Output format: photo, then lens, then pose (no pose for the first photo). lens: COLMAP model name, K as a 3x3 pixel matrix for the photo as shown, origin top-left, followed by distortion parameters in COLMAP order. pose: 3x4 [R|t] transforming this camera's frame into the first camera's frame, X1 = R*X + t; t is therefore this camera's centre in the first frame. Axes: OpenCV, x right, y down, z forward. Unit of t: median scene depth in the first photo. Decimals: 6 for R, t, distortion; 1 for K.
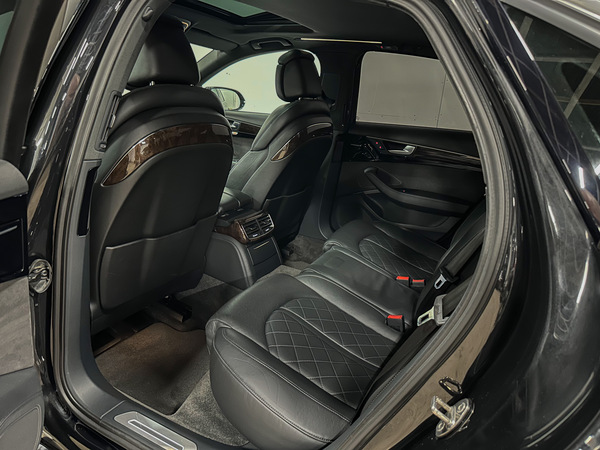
lens RADIAL K [[427.2, 0, 300.0], [0, 427.2, 225.0], [0, 0, 1]] dist [0.127798, -0.177790]
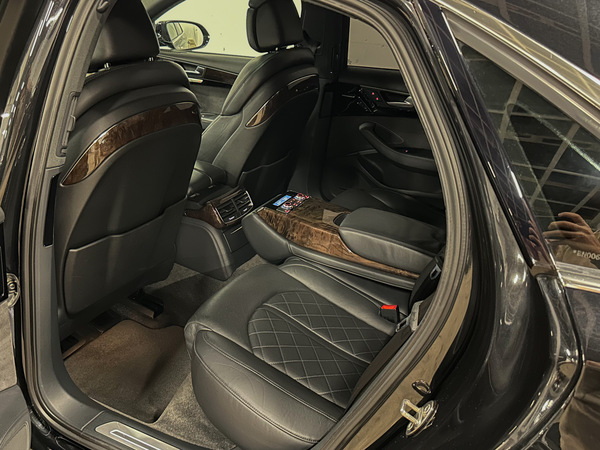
lens RADIAL K [[561.1, 0, 300.0], [0, 561.1, 225.0], [0, 0, 1]] dist [0.182649, -0.286327]
pose [[0.999129, -0.038318, 0.016529, 0.014078], [0.036423, 0.994039, 0.102761, -0.073488], [-0.020368, -0.102070, 0.994569, -0.139388]]
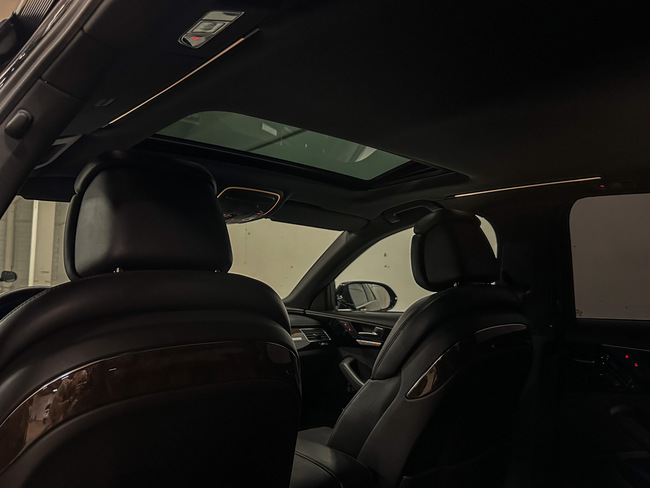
lens RADIAL K [[490.2, 0, 325.0], [0, 490.2, 244.0], [0, 0, 1]] dist [0.095964, -0.134300]
pose [[0.936566, -0.102762, -0.335088, 0.067811], [-0.035014, 0.923838, -0.381179, -0.095969], [0.348738, 0.368732, 0.861637, 0.392895]]
